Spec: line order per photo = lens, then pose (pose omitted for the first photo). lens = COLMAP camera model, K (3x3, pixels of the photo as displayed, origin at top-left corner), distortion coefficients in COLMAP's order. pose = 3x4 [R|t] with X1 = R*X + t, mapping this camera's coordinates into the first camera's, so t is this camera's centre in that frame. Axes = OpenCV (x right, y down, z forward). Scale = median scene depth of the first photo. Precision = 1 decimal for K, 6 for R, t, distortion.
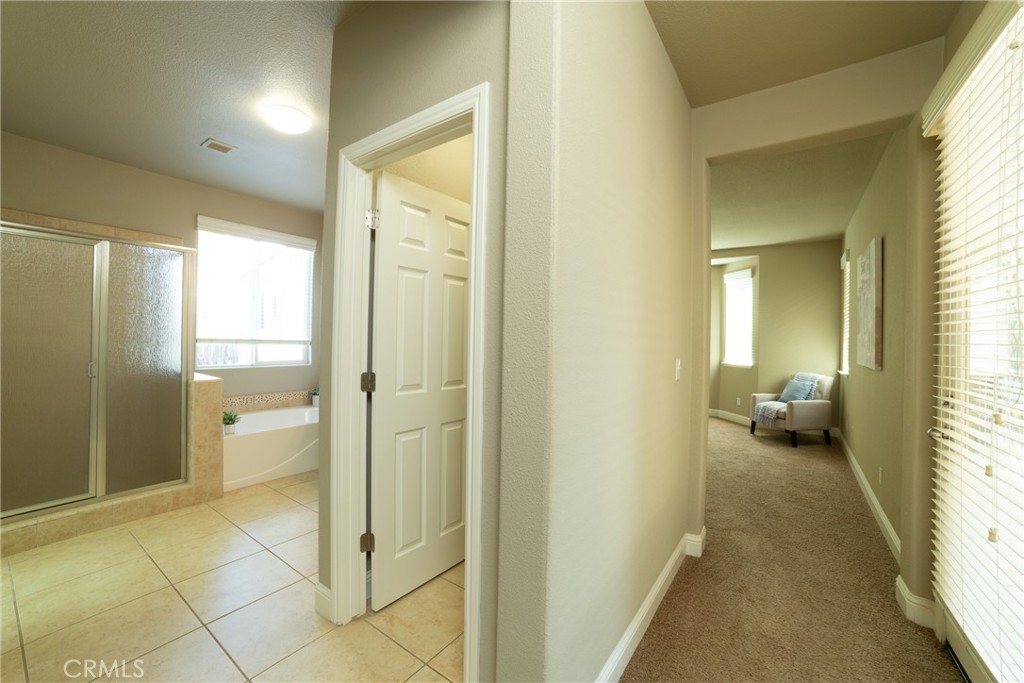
lens RADIAL K [[412.1, 0, 506.3], [0, 412.1, 336.4], [0, 0, 1]] dist [-0.078188, 0.032407]
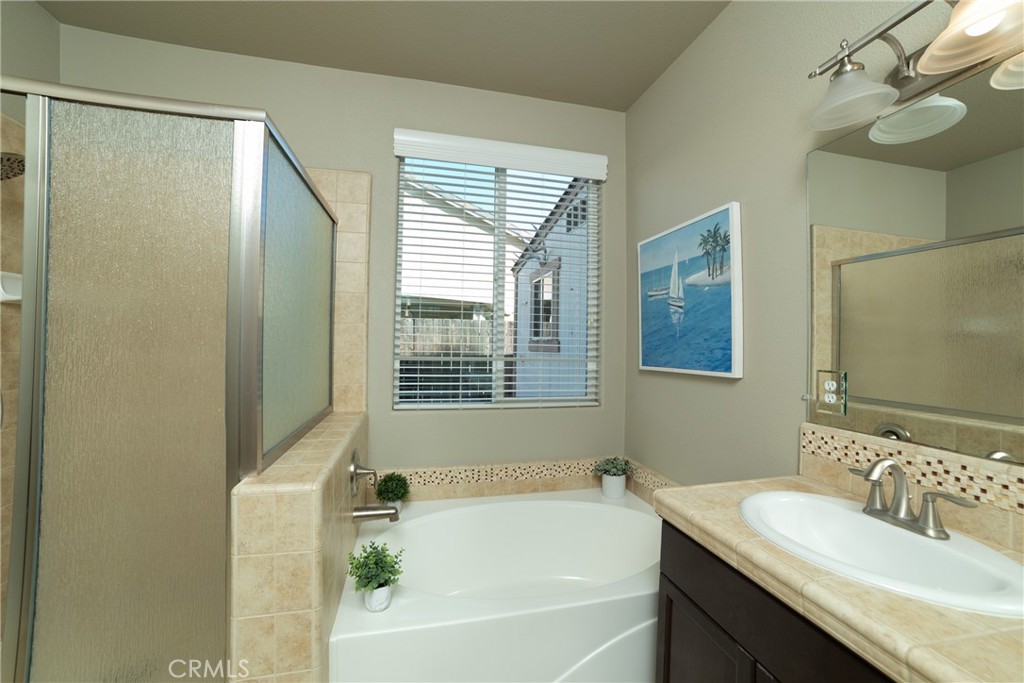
lens RADIAL K [[412.1, 0, 506.3], [0, 412.1, 336.4], [0, 0, 1]] dist [-0.078188, 0.032407]
pose [[0.755162, -0.018153, -0.655286, -0.387632], [0.003381, 0.999711, -0.023798, -0.007247], [0.655529, 0.015756, 0.755006, 0.882302]]
